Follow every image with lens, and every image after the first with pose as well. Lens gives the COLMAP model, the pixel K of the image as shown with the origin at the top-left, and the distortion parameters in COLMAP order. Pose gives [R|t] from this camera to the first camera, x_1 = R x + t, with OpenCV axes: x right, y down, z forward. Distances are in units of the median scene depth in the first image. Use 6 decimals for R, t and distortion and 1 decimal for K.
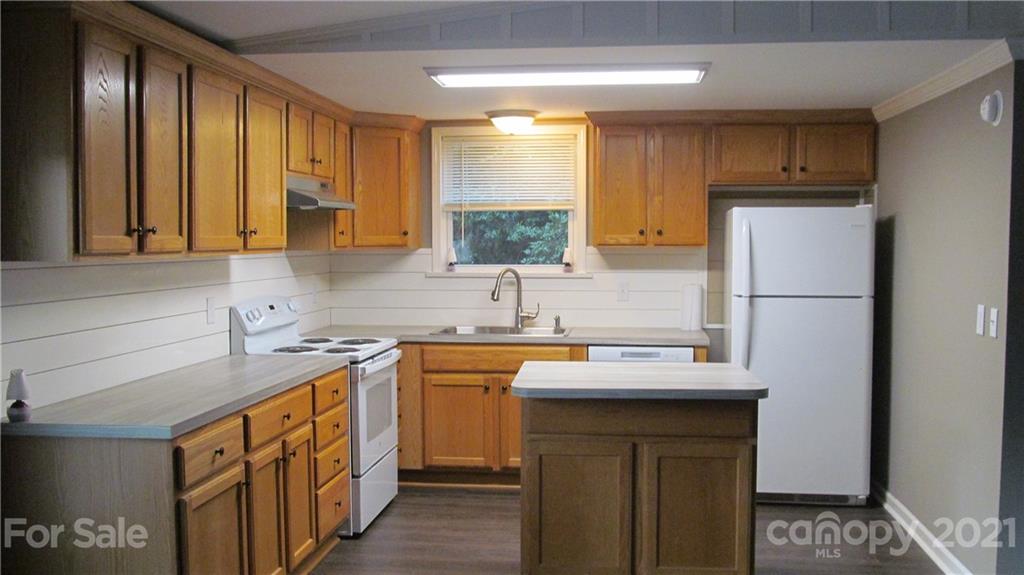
lens RADIAL K [[968.2, 0, 512.3], [0, 968.2, 290.8], [0, 0, 1]] dist [-0.047343, 0.000000]
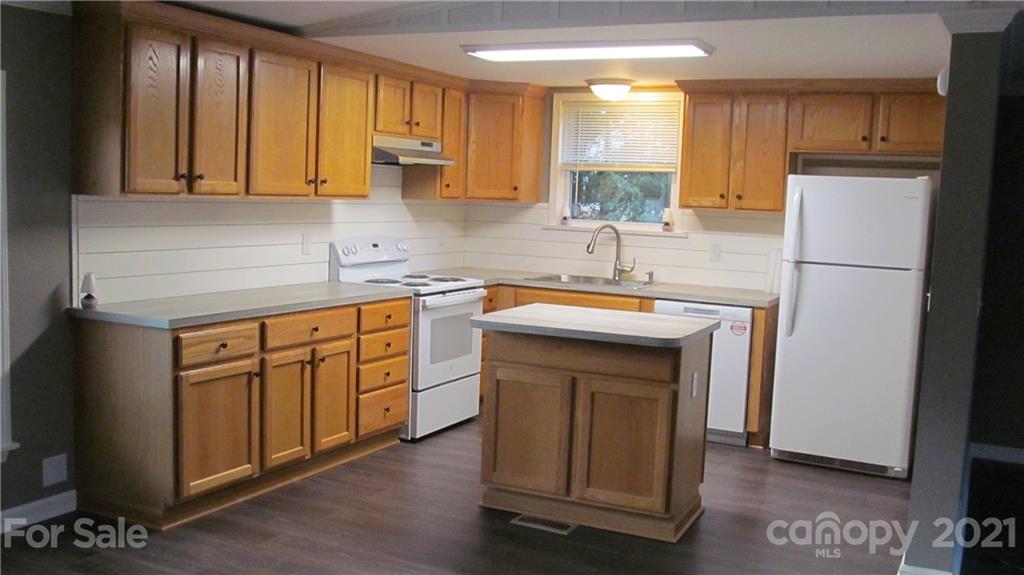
lens RADIAL K [[968.2, 0, 520.3], [0, 968.2, 283.9], [0, 0, 1]] dist [-0.047343, 0.000000]
pose [[0.941234, 0.069952, -0.330431, 0.311502], [-0.057794, 0.997246, 0.046488, -0.001601], [0.332772, -0.024659, 0.942685, -0.068999]]
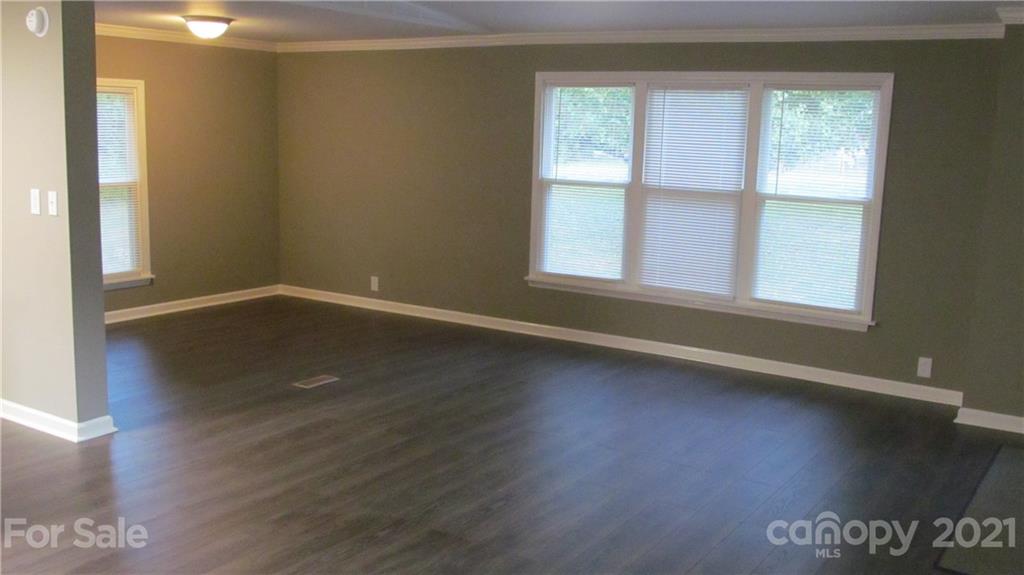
lens RADIAL K [[968.2, 0, 502.4], [0, 968.2, 284.9], [0, 0, 1]] dist [-0.047343, 0.000000]
pose [[0.451657, -0.130356, 0.882617, -0.232002], [0.026414, 0.990789, 0.132815, -0.007029], [-0.891800, -0.036674, 0.450940, -0.039304]]
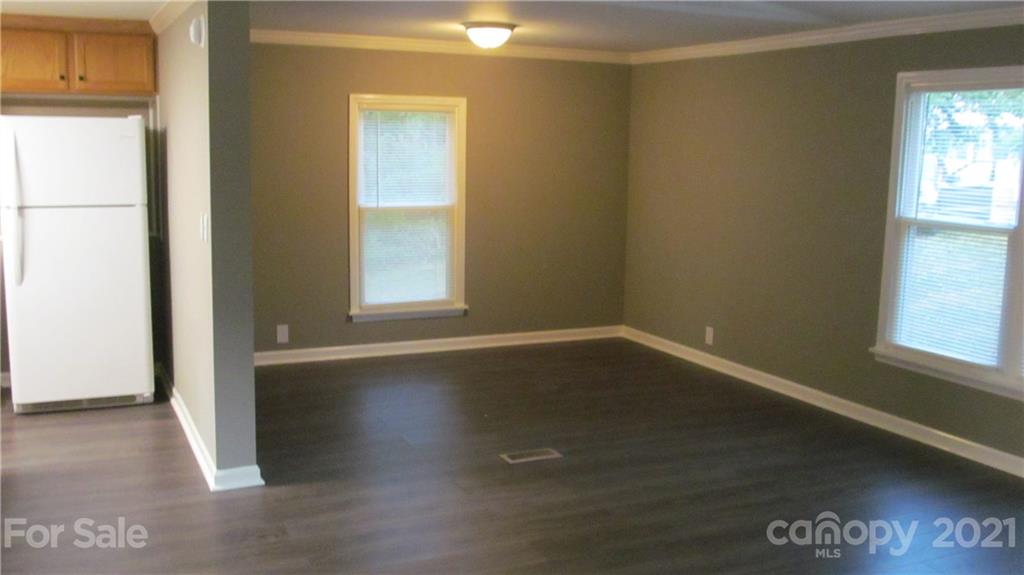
lens RADIAL K [[968.2, 0, 503.1], [0, 968.2, 291.9], [0, 0, 1]] dist [-0.047343, 0.000000]
pose [[0.847837, -0.065951, 0.526140, 0.146594], [0.012003, 0.994368, 0.105301, -0.005488], [-0.530121, -0.082963, 0.843854, -0.096433]]
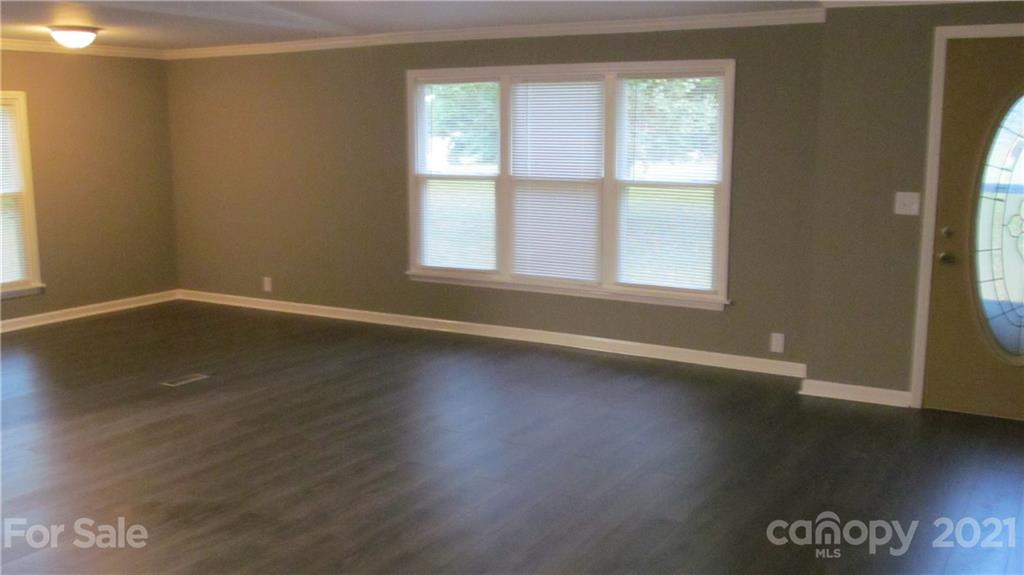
lens RADIAL K [[968.2, 0, 497.4], [0, 968.2, 281.4], [0, 0, 1]] dist [-0.047343, 0.000000]
pose [[0.416591, -0.141753, 0.897974, -0.206836], [0.059198, 0.989902, 0.128801, 0.007314], [-0.907164, -0.000499, 0.420776, -0.159938]]
